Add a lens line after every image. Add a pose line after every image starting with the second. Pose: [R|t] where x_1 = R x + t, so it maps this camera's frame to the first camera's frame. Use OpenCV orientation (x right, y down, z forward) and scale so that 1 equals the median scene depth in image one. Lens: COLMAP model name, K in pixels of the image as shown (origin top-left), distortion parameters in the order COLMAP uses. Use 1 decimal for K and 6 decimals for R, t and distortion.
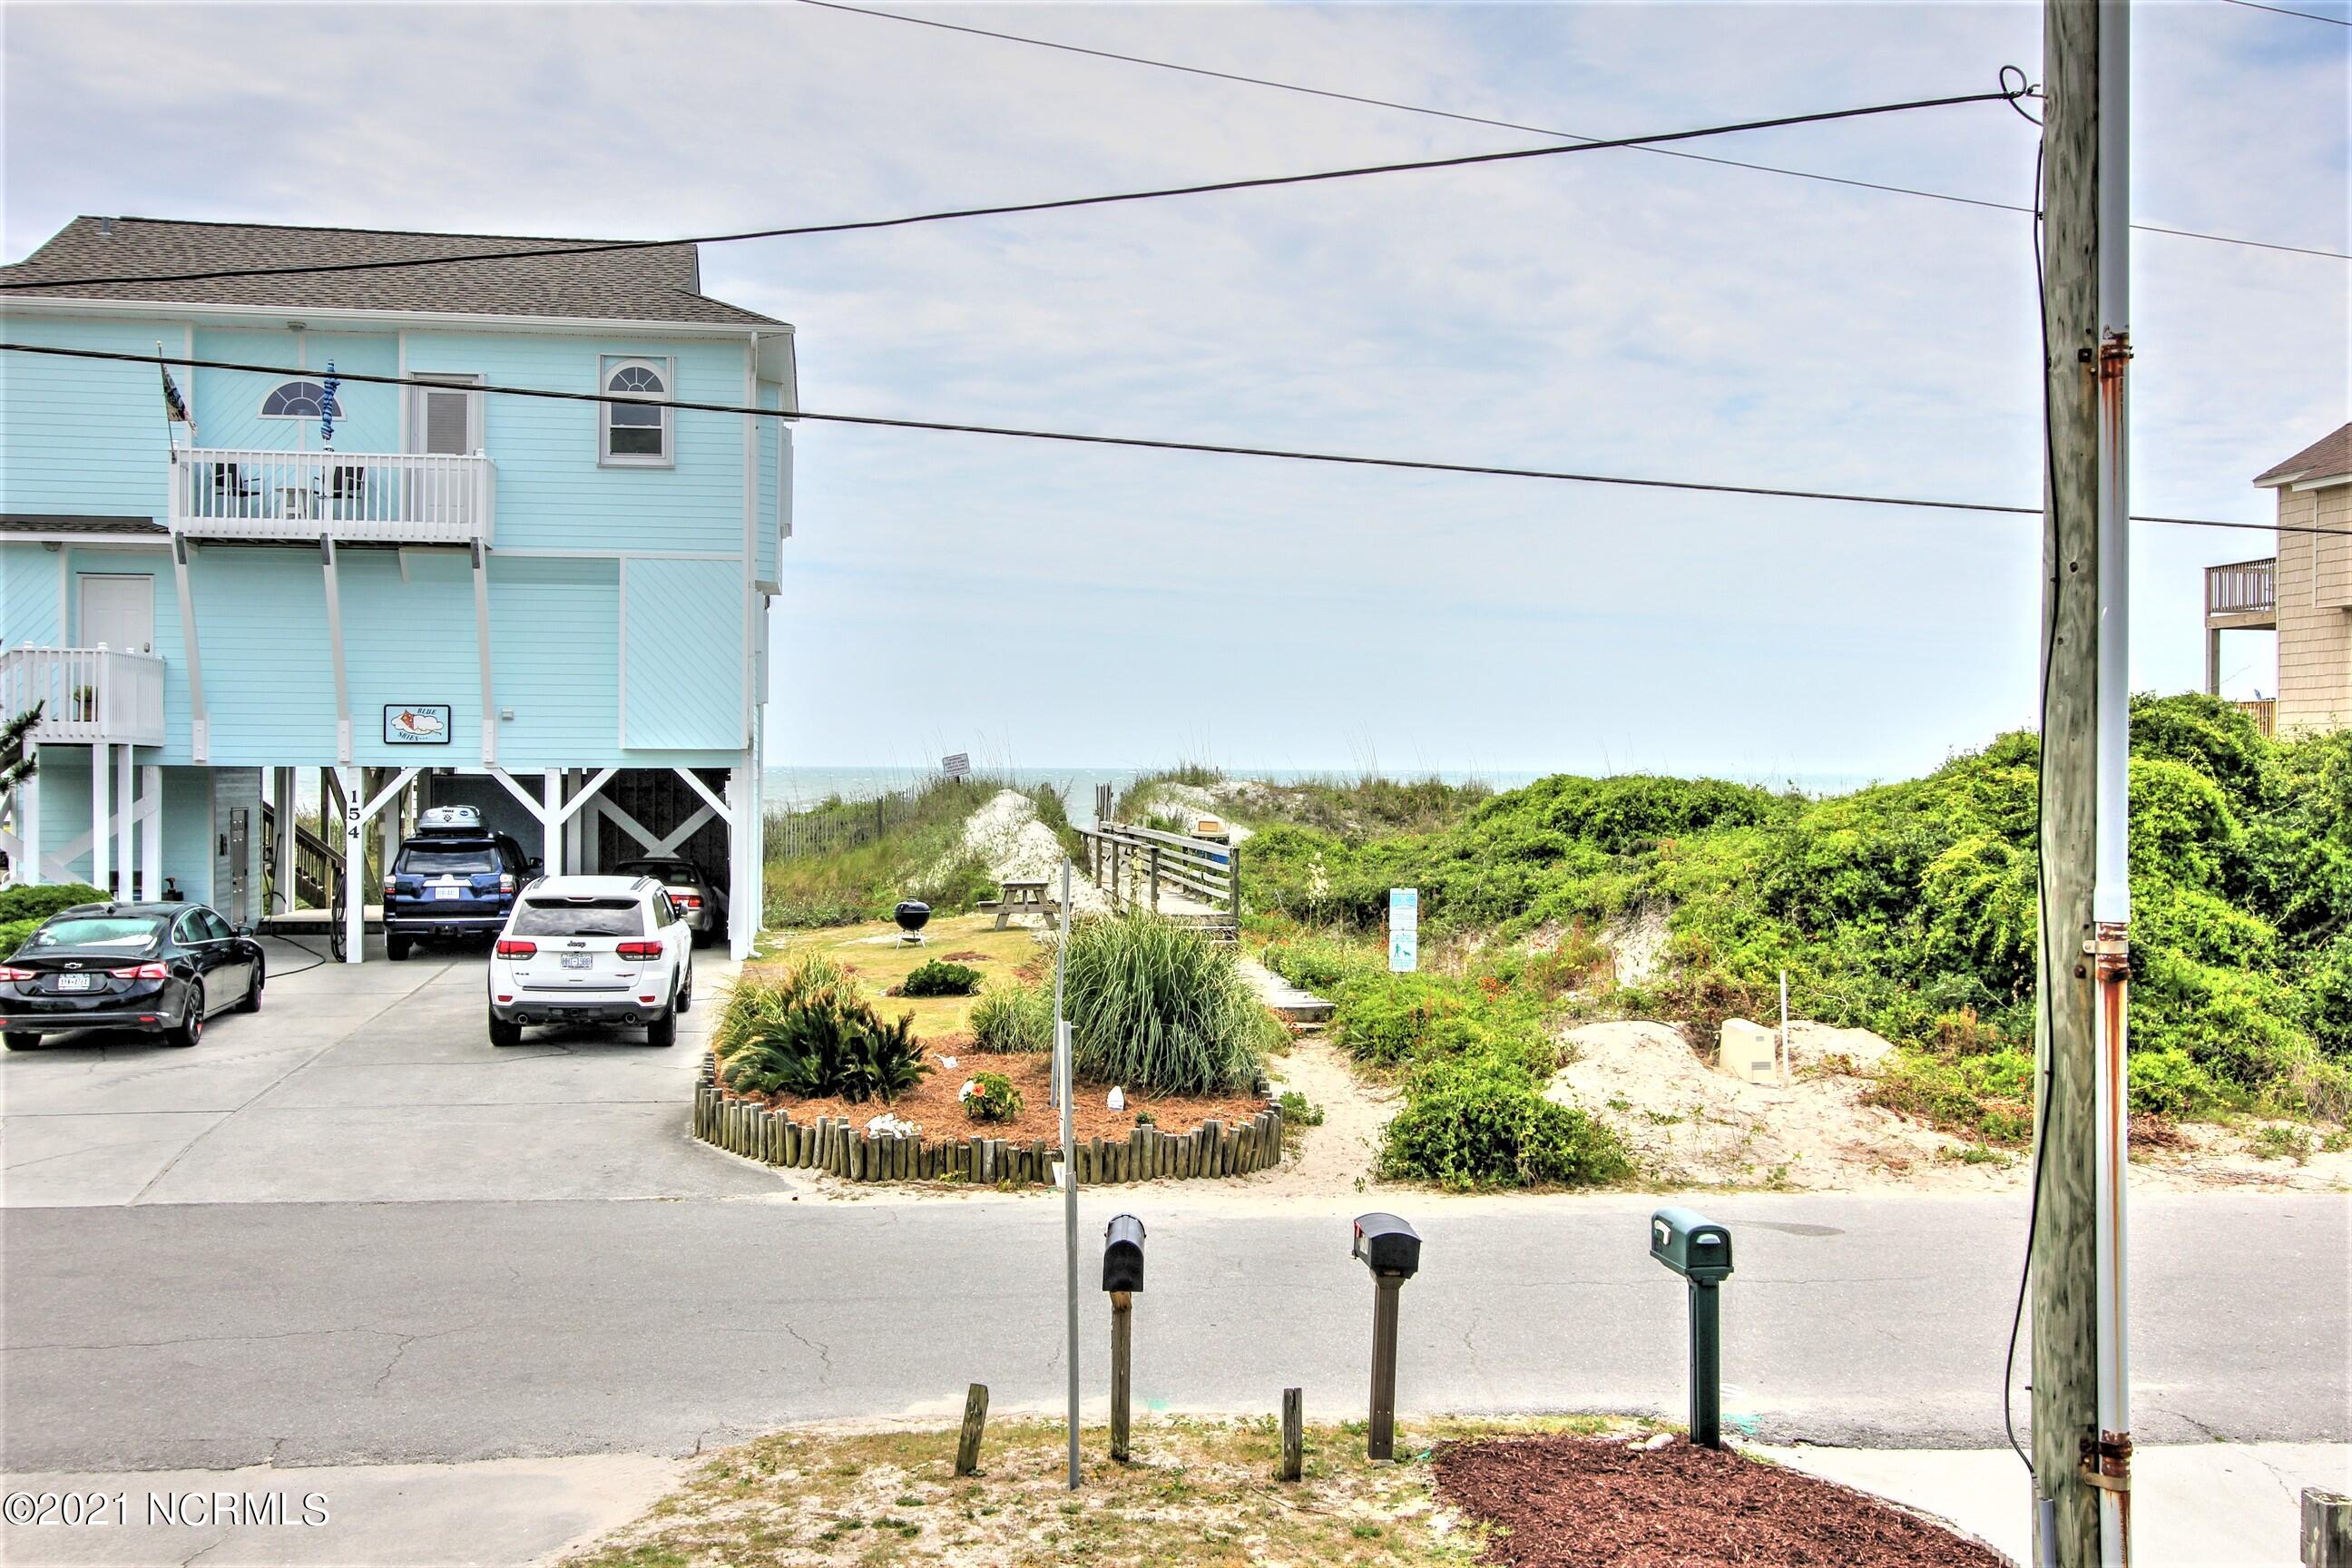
lens RADIAL K [[2243.7, 0, 1171.5], [0, 2243.7, 774.2], [0, 0, 1]] dist [-0.002953, 0.000000]
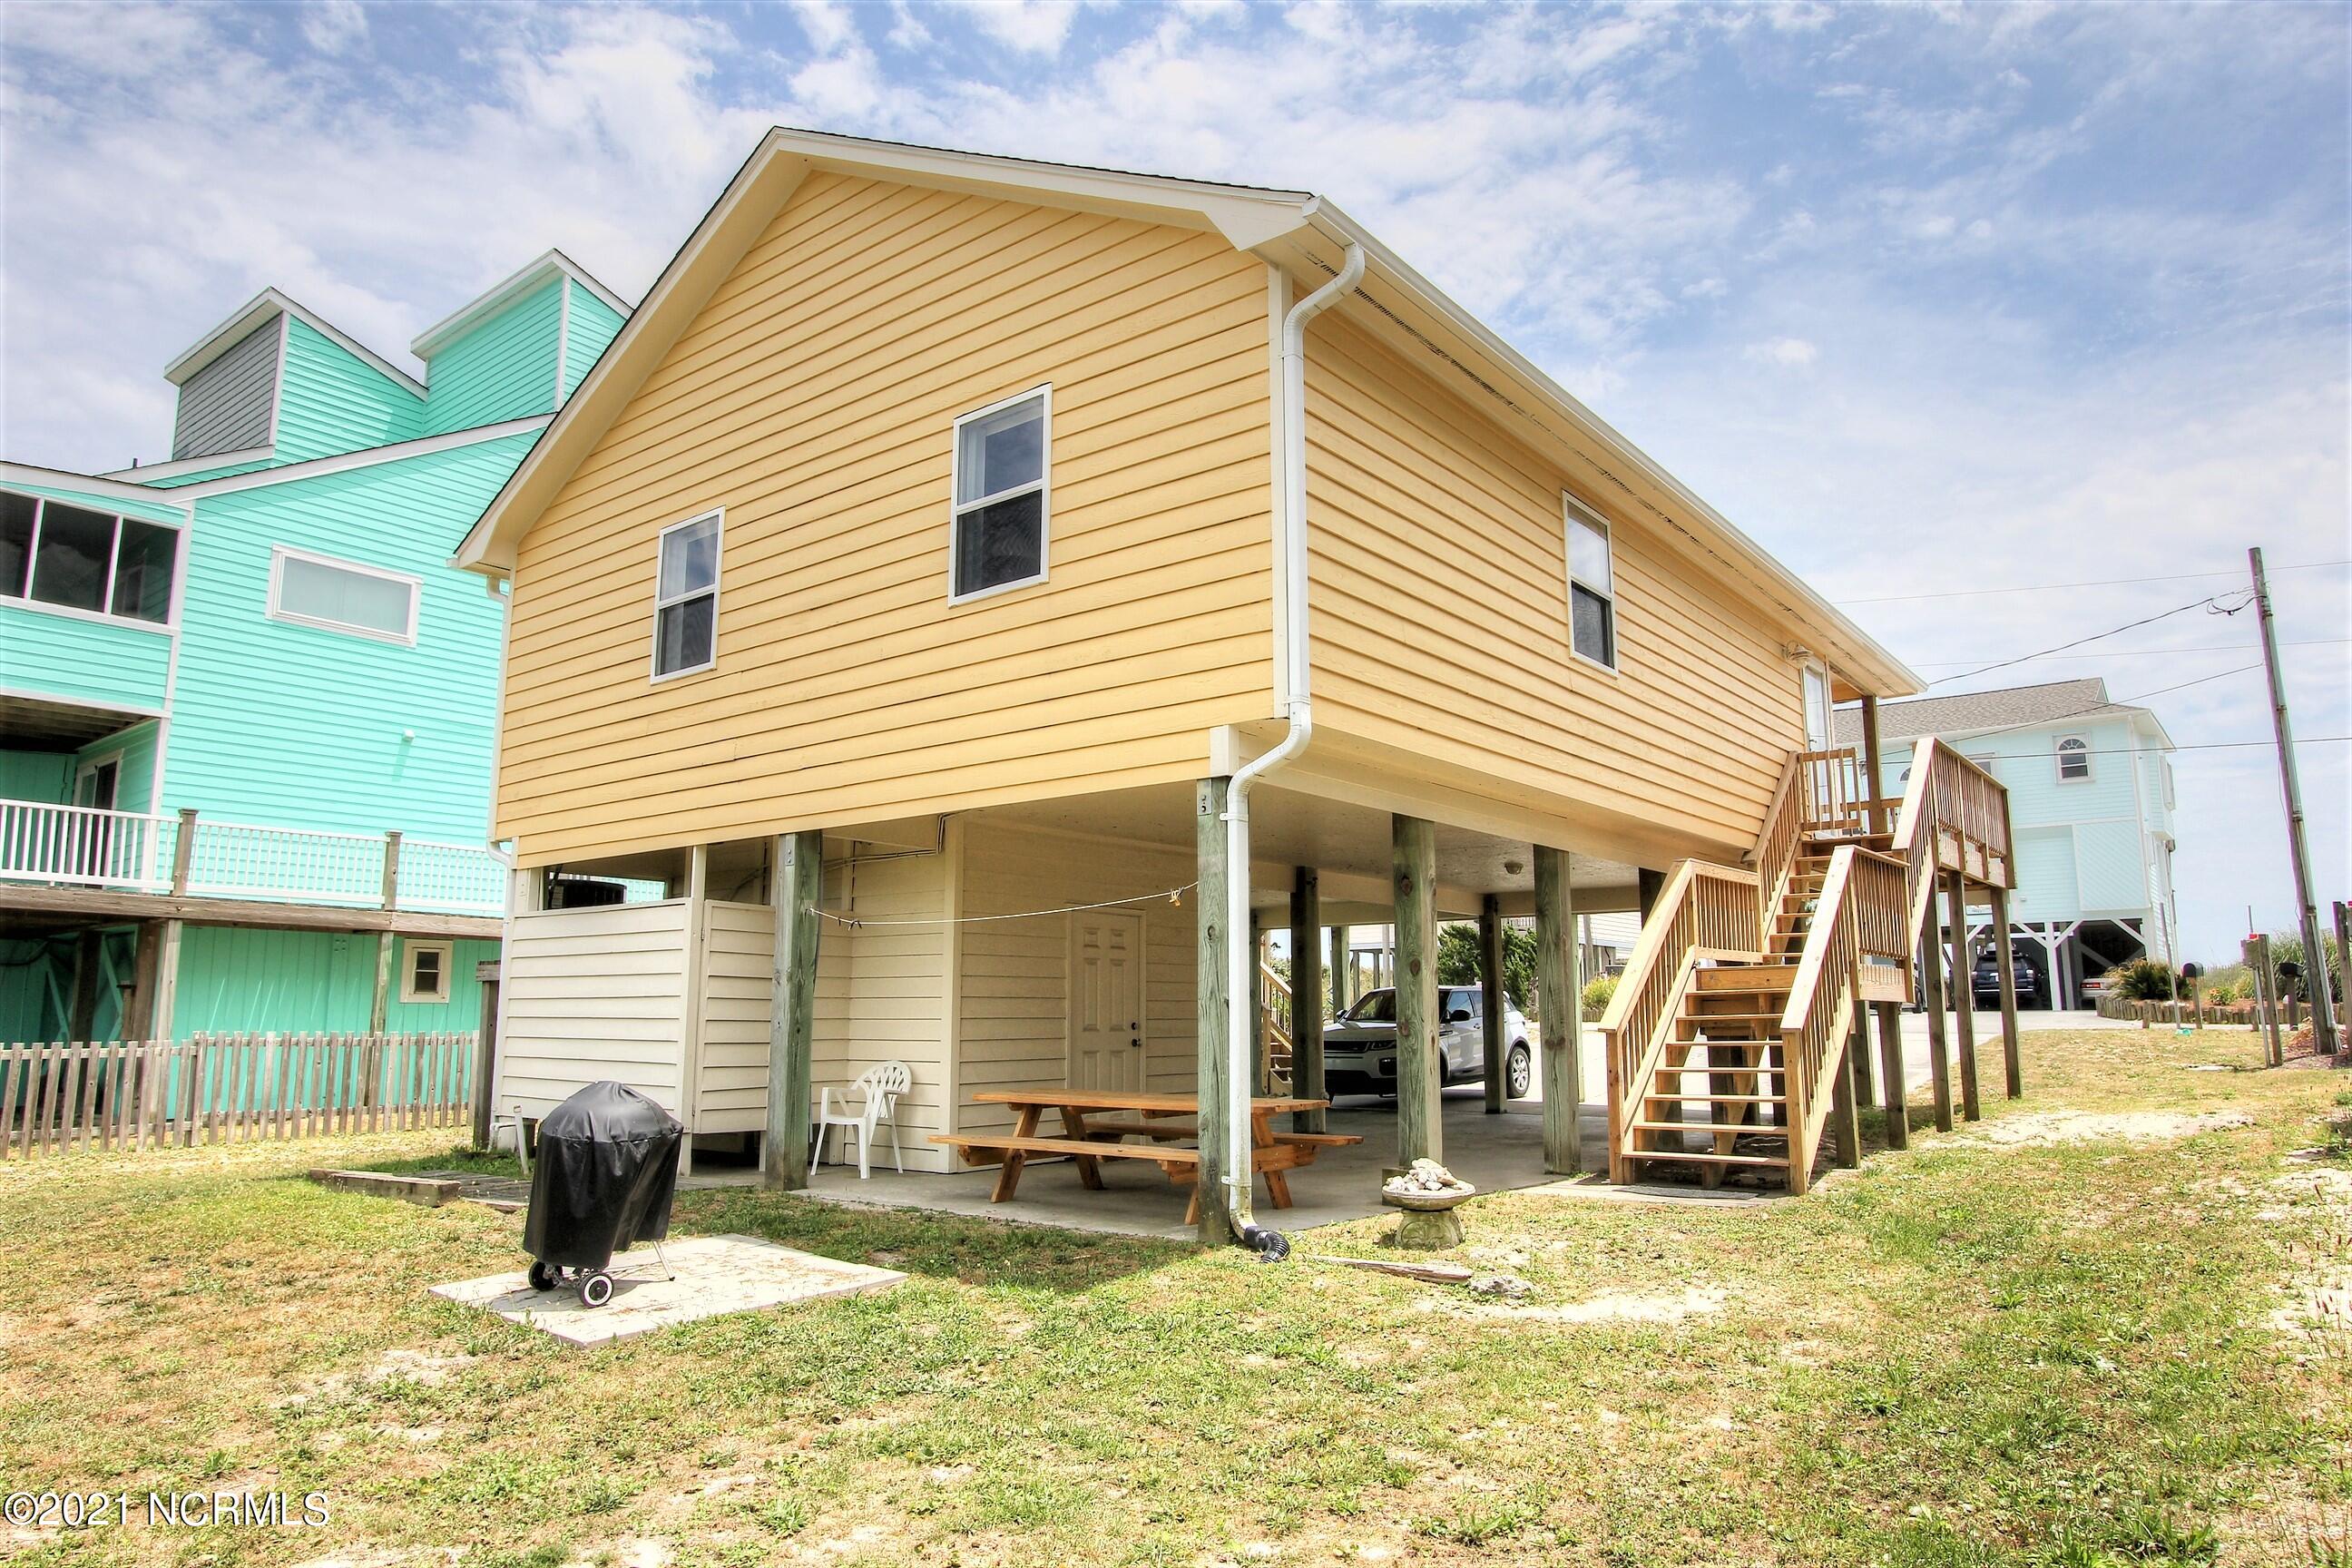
lens RADIAL K [[1458.5, 0, 1174.8], [0, 1458.5, 784.7], [0, 0, 1]] dist [-0.023274, -0.000377]
pose [[0.666961, -0.125708, -0.734412, 0.217622], [-0.001229, 0.985478, -0.169798, 0.109504], [0.745091, 0.114151, 0.657121, -0.607140]]
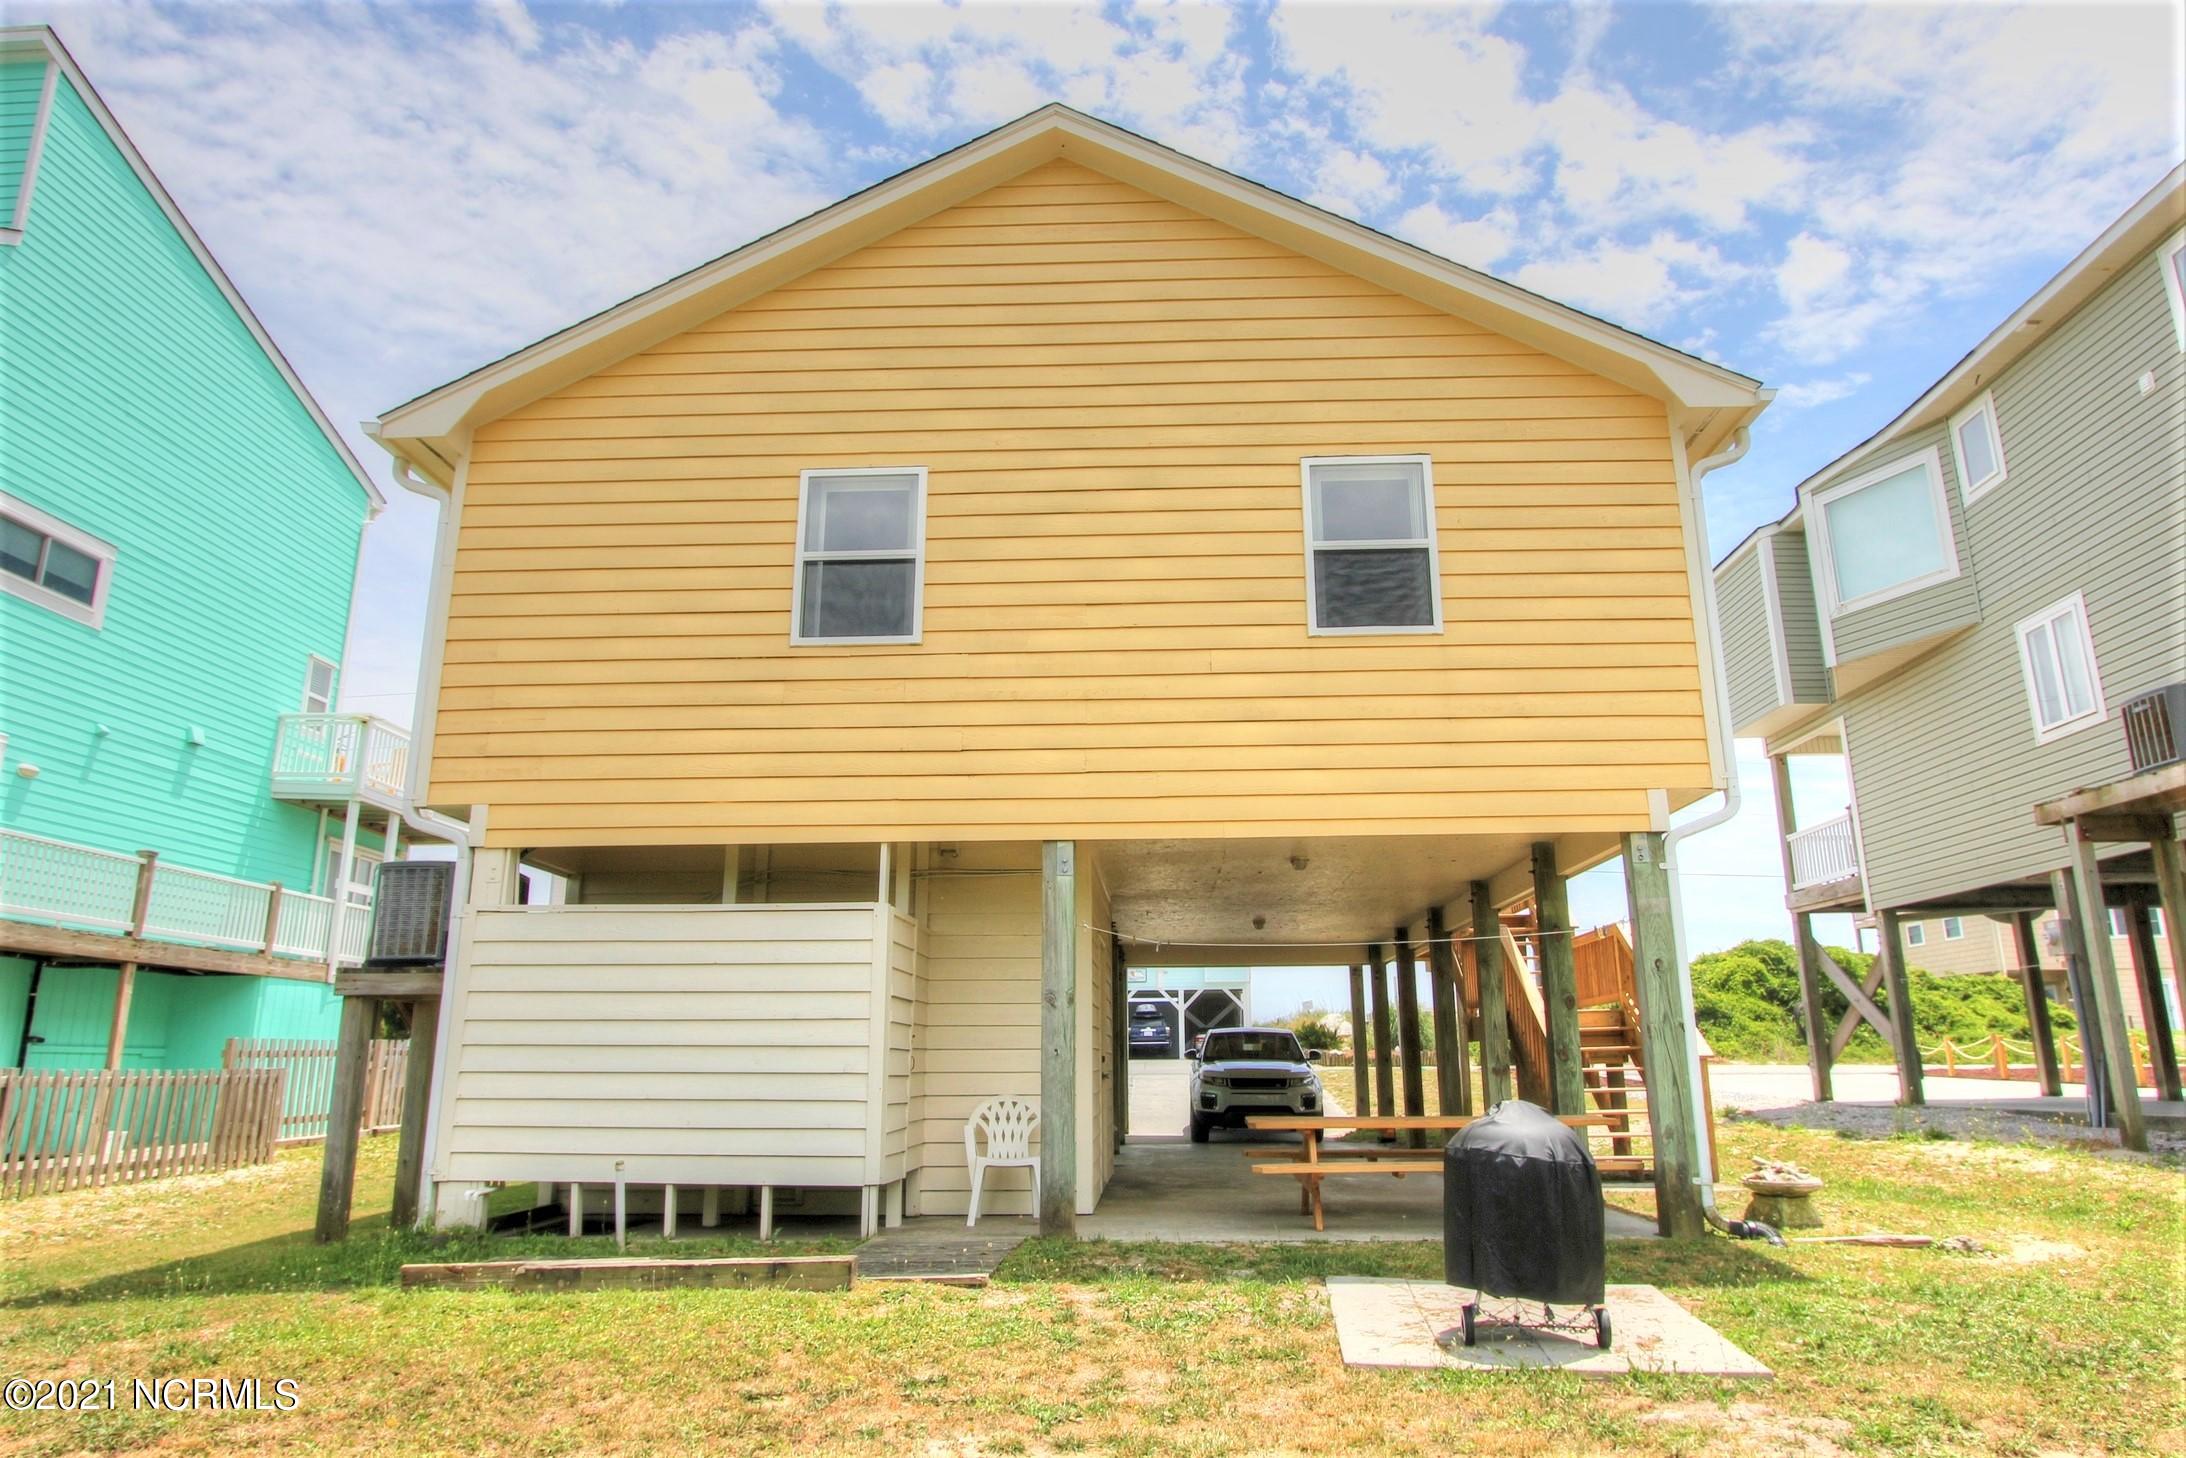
lens RADIAL K [[1336.6, 0, 1100.9], [0, 1336.6, 732.5], [0, 0, 1]] dist [-0.032618, 0.001329]
pose [[0.979069, -0.060271, -0.194398, -0.027183], [0.009132, 0.967194, -0.253875, 0.113416], [0.203322, 0.246786, 0.947500, -0.723182]]
